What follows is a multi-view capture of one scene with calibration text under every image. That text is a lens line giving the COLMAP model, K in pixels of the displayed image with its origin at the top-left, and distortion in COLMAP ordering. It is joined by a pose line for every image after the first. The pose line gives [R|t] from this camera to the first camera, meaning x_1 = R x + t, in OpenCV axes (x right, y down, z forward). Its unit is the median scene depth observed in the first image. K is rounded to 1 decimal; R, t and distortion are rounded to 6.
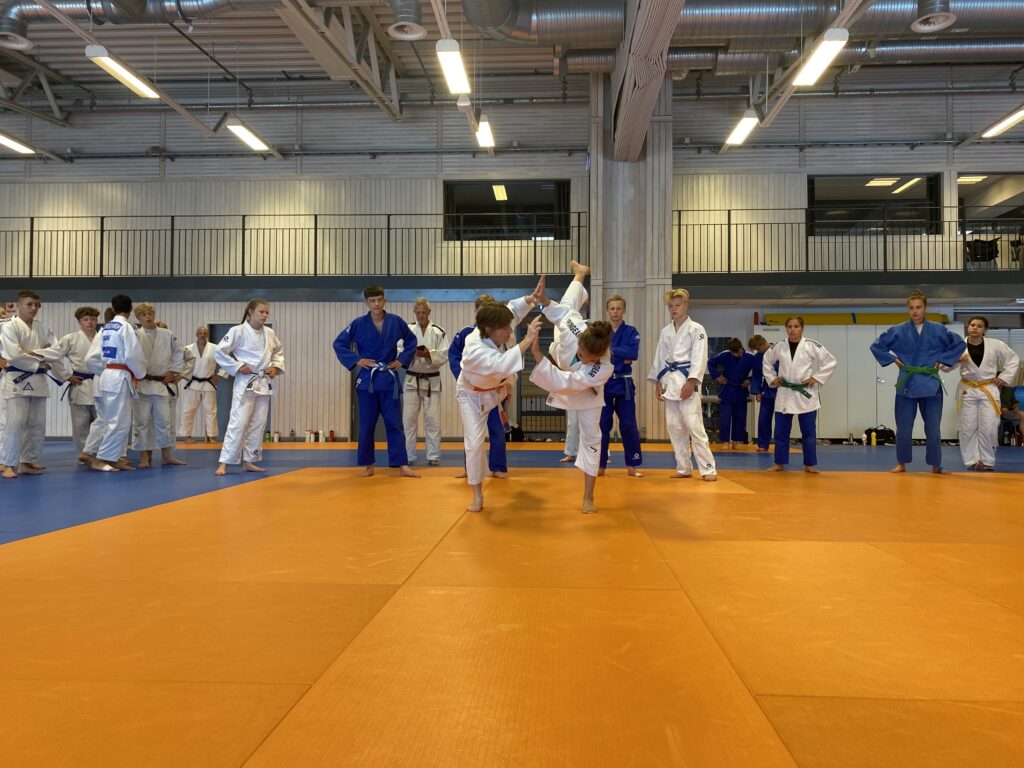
lens RADIAL K [[790.2, 0, 512.0], [0, 790.2, 381.2], [0, 0, 1]] dist [0.029386, -0.015414]
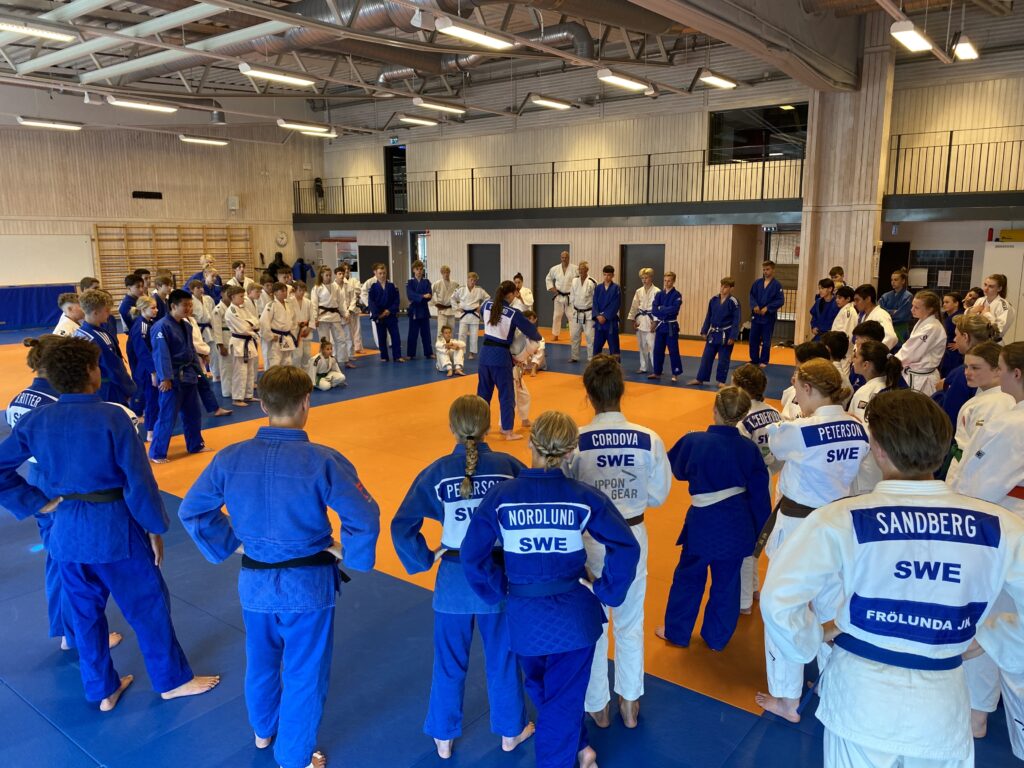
lens RADIAL K [[790.2, 0, 511.6], [0, 790.2, 387.9], [0, 0, 1]] dist [0.029386, -0.015414]
pose [[0.819557, 0.105163, -0.563264, 0.402756], [0.019426, 0.977349, 0.210740, -0.114924], [0.572668, -0.183655, 0.798951, -0.193352]]
